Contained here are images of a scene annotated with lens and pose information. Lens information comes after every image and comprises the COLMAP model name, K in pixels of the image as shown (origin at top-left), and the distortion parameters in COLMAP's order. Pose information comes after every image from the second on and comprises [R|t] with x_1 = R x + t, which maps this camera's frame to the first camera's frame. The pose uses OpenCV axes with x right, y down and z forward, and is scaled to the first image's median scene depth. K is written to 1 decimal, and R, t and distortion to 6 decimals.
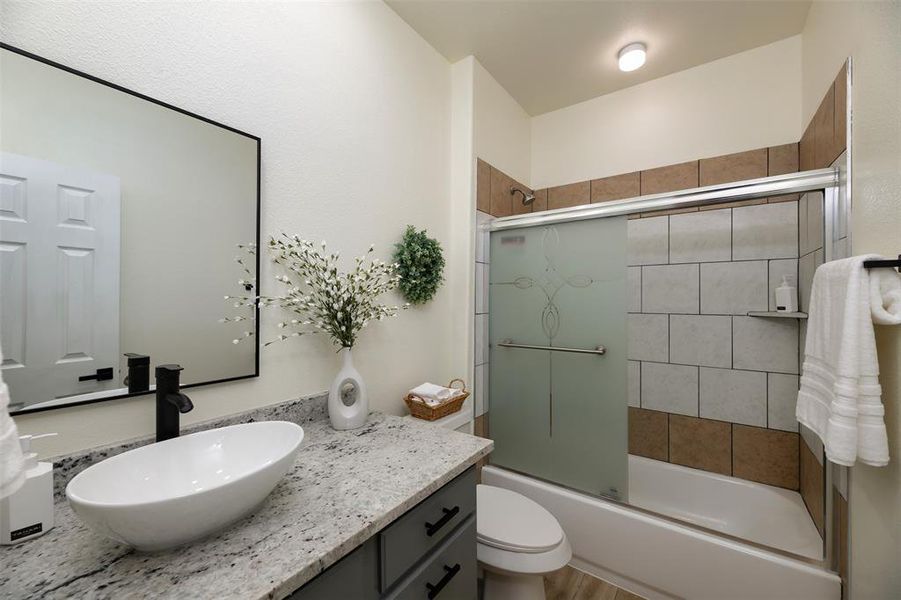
lens RADIAL K [[361.3, 0, 442.8], [0, 361.3, 296.0], [0, 0, 1]] dist [-0.000034, -0.000057]
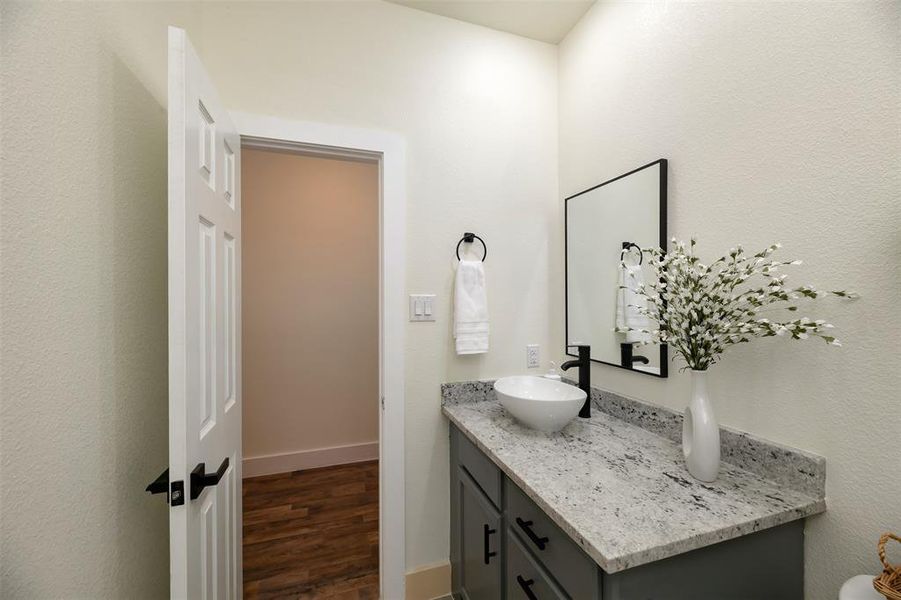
lens RADIAL K [[355.8, 0, 453.3], [0, 355.8, 294.5], [0, 0, 1]] dist [-0.039887, -0.000008]
pose [[-0.585856, -0.032271, -0.809773, 0.769250], [0.000553, 0.999191, -0.040220, 0.010831], [0.810415, -0.024011, -0.585364, 1.184014]]
